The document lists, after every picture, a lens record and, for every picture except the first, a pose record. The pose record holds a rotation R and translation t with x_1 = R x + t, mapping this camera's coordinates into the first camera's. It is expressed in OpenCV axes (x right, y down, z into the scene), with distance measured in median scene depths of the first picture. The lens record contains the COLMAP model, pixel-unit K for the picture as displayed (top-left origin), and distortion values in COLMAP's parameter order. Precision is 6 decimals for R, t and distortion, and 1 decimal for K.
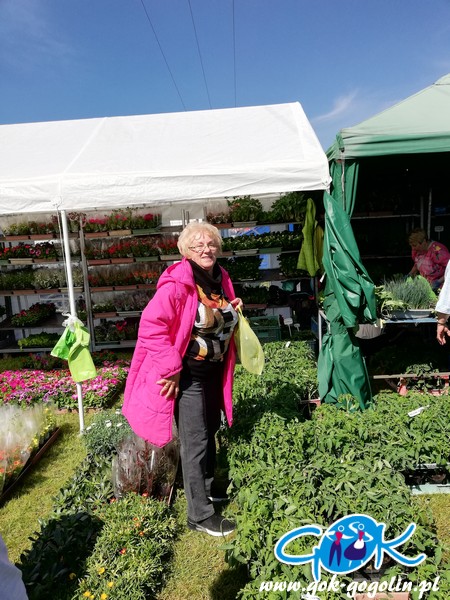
lens RADIAL K [[452.2, 0, 225.2], [0, 452.2, 302.5], [0, 0, 1]] dist [0.006790, -0.003589]
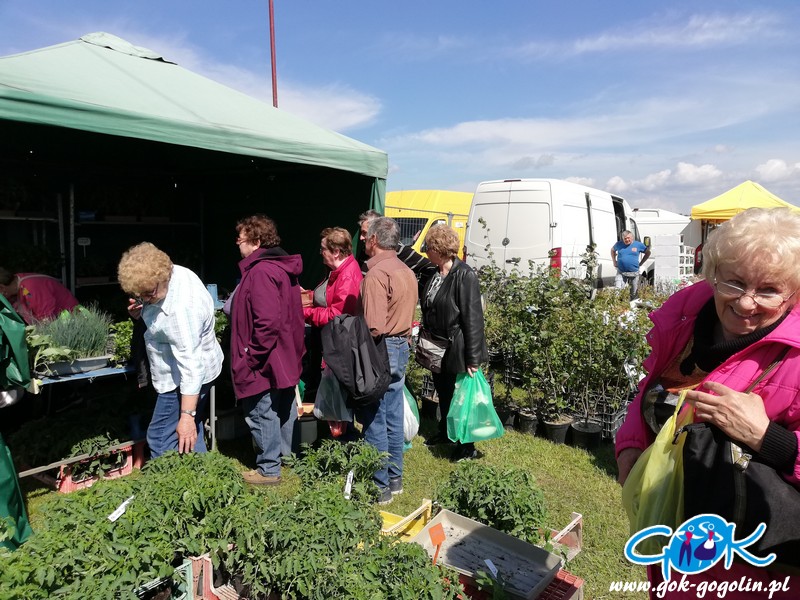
lens RADIAL K [[602.9, 0, 400.0], [0, 602.9, 295.1], [0, 0, 1]] dist [0.006790, -0.003589]
pose [[0.562675, -0.018864, 0.826463, -0.059343], [0.082443, 0.996036, -0.033395, -0.009592], [-0.822557, 0.086927, 0.562000, 0.101589]]
